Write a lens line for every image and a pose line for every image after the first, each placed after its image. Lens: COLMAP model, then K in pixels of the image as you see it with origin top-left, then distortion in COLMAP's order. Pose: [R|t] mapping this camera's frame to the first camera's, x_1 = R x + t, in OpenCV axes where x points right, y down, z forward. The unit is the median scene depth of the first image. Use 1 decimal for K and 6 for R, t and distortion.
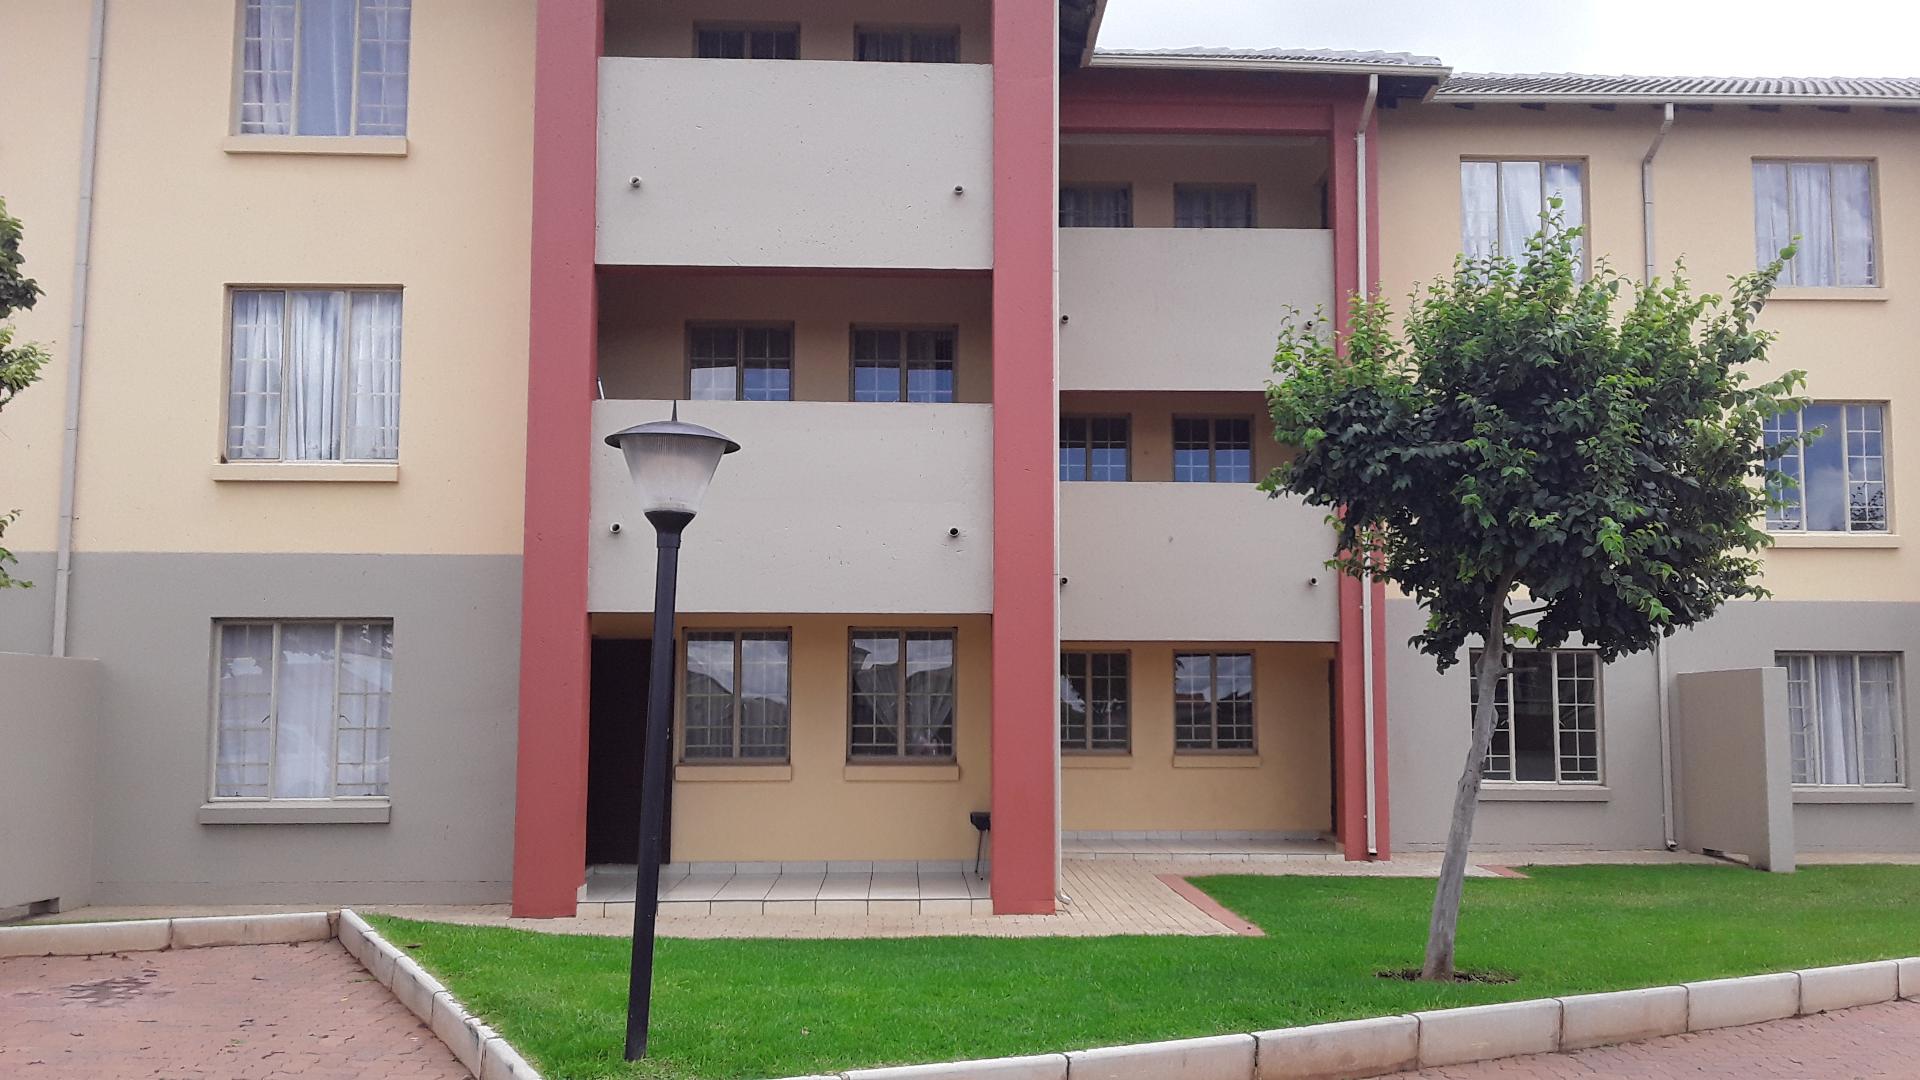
lens RADIAL K [[1784.4, 0, 1001.0], [0, 1784.4, 549.8], [0, 0, 1]] dist [0.092447, -0.132355]
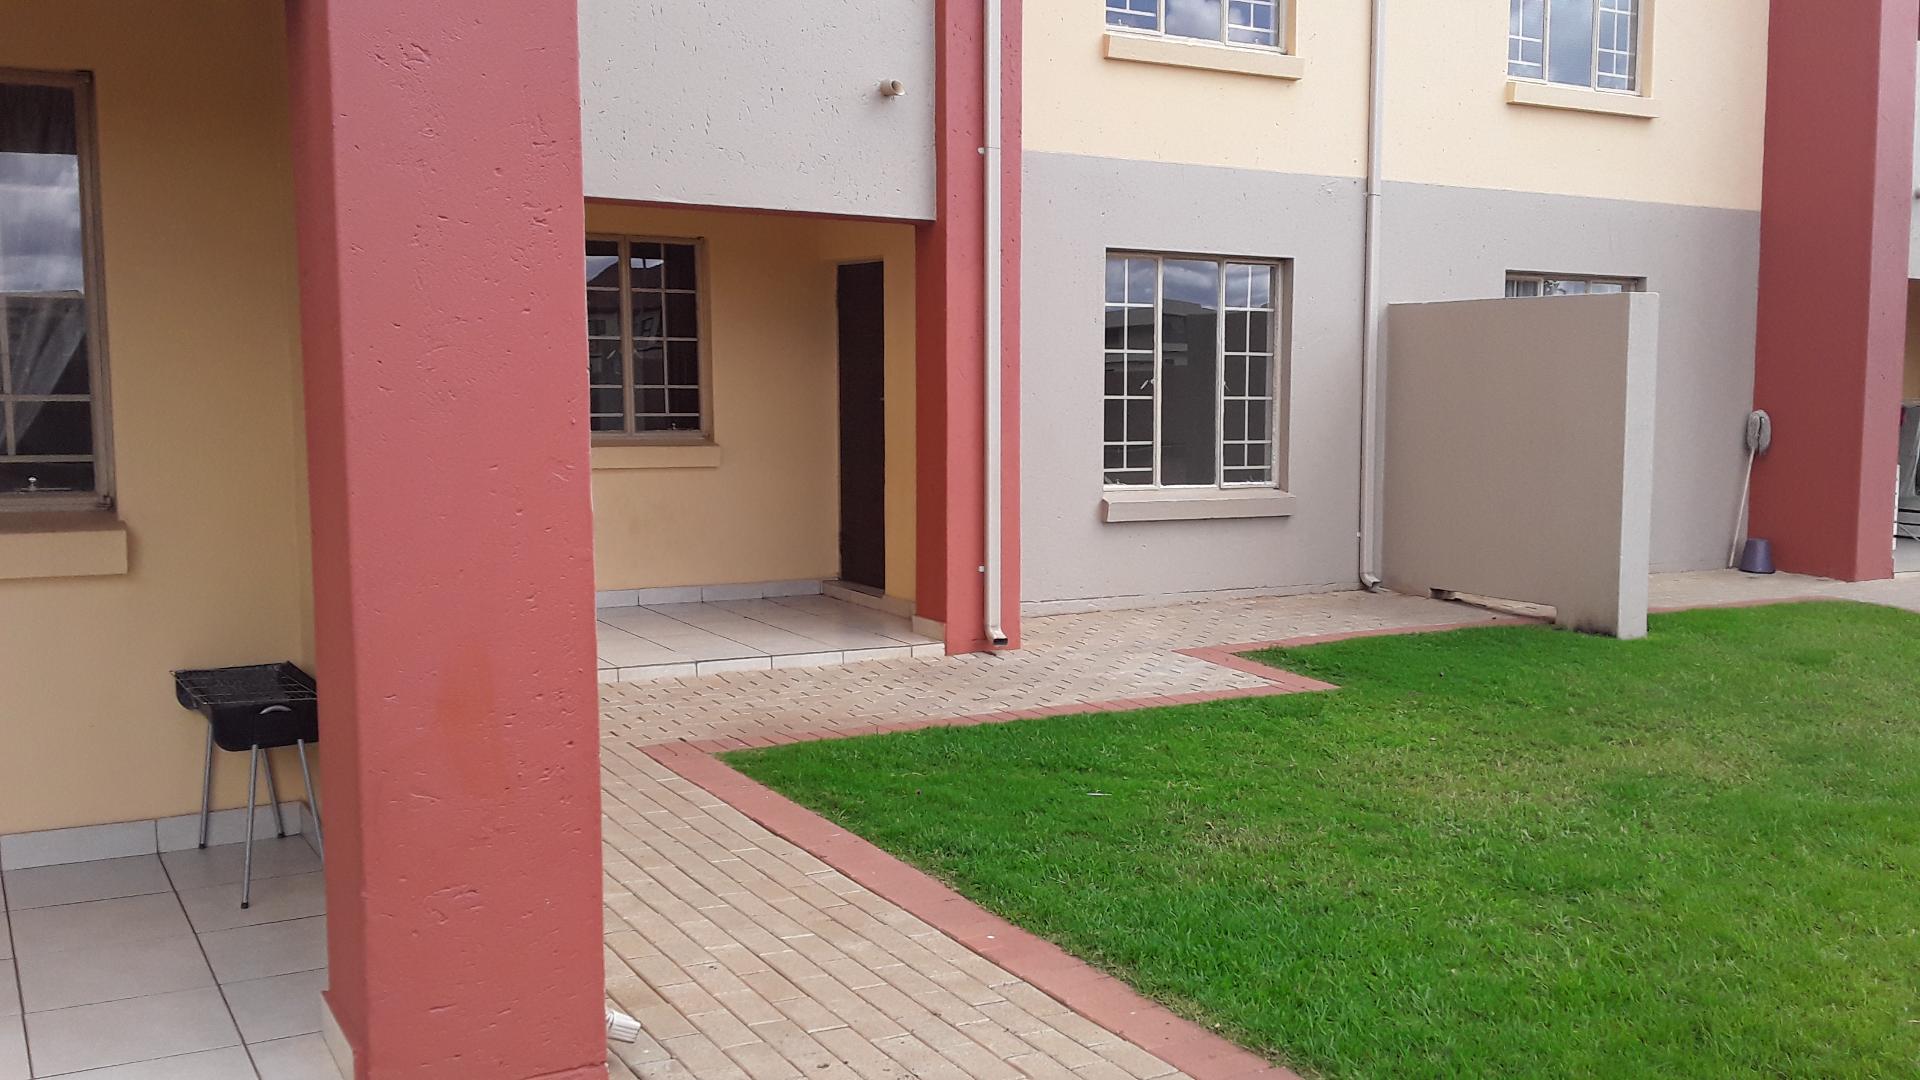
lens RADIAL K [[1784.4, 0, 1001.0], [0, 1784.4, 549.8], [0, 0, 1]] dist [0.092447, -0.132355]
pose [[0.882106, -0.036299, 0.469650, -0.027938], [-0.057007, 0.981472, 0.182929, 0.044025], [-0.467588, -0.188136, 0.863693, 0.494312]]
